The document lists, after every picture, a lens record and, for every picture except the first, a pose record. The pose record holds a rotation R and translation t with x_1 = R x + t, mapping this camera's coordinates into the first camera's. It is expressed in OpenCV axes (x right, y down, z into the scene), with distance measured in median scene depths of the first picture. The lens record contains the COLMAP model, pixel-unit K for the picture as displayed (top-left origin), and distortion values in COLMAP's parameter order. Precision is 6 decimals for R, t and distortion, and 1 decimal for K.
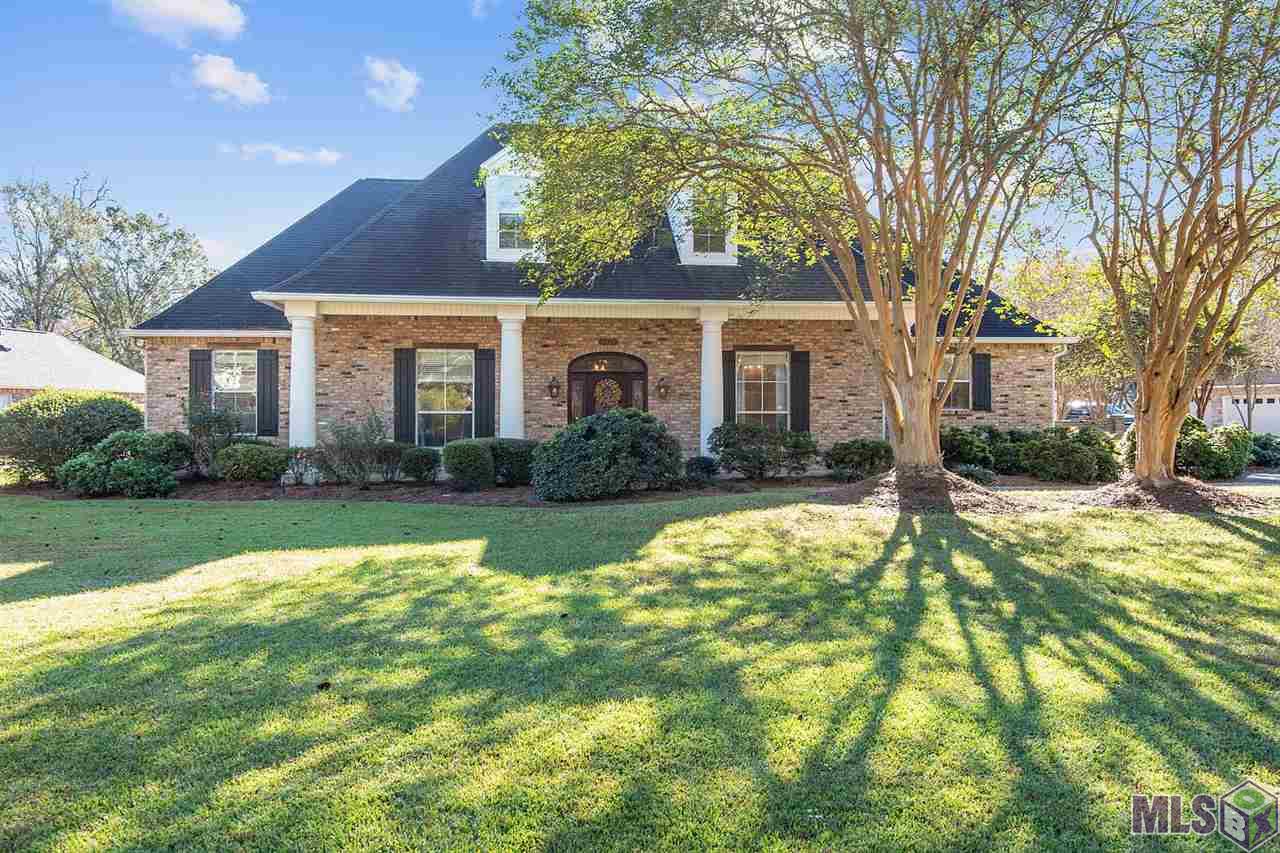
lens RADIAL K [[963.4, 0, 640.5], [0, 963.4, 425.8], [0, 0, 1]] dist [-0.007477, 0.002117]
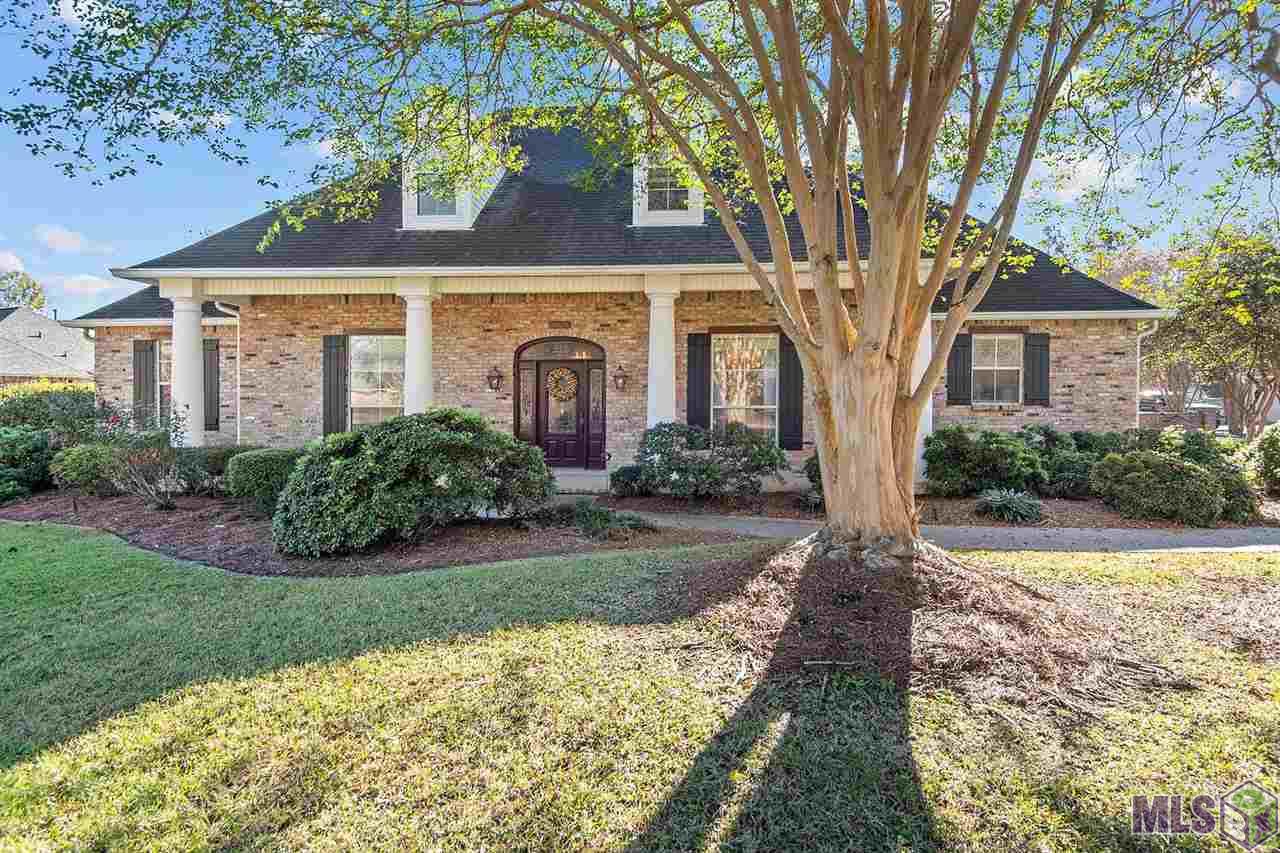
lens RADIAL K [[694.4, 0, 638.5], [0, 694.4, 425.1], [0, 0, 1]] dist [0.006162, -0.001263]
pose [[0.981023, 0.009041, -0.193682, 0.157265], [-0.004039, 0.999648, 0.026206, -0.014315], [0.193850, -0.024926, 0.980714, 0.407242]]
